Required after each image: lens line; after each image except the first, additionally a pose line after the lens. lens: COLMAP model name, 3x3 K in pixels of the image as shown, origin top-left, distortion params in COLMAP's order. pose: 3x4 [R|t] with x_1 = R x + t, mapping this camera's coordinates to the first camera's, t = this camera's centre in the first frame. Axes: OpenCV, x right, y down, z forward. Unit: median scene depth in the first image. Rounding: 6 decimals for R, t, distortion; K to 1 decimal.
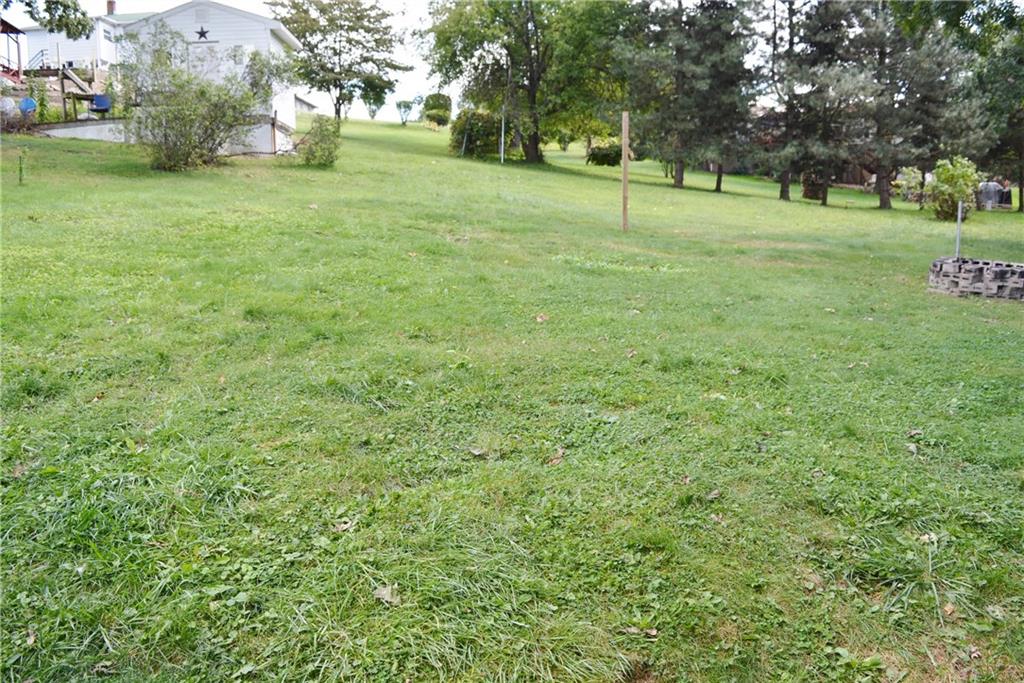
lens RADIAL K [[805.1, 0, 513.0], [0, 805.1, 342.8], [0, 0, 1]] dist [-0.092090, 0.012670]
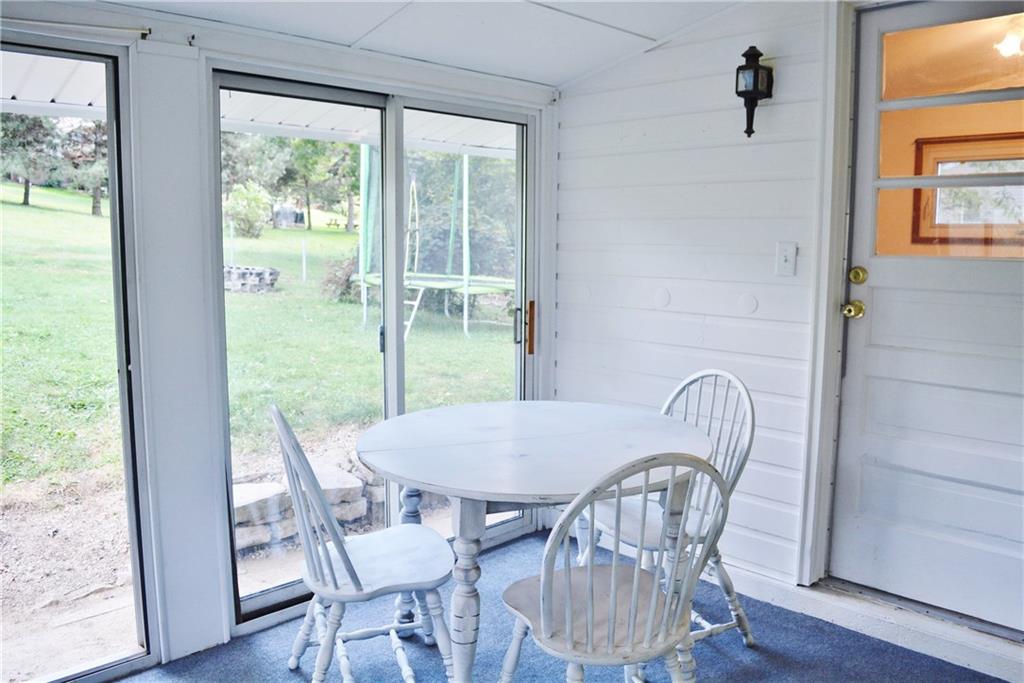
lens RADIAL K [[805.1, 0, 515.9], [0, 805.1, 333.6], [0, 0, 1]] dist [-0.092090, 0.012670]
pose [[0.696953, -0.055260, 0.714985, -0.015756], [0.077771, 0.996970, 0.001244, 0.015974], [-0.712888, 0.054739, 0.699139, -0.101885]]
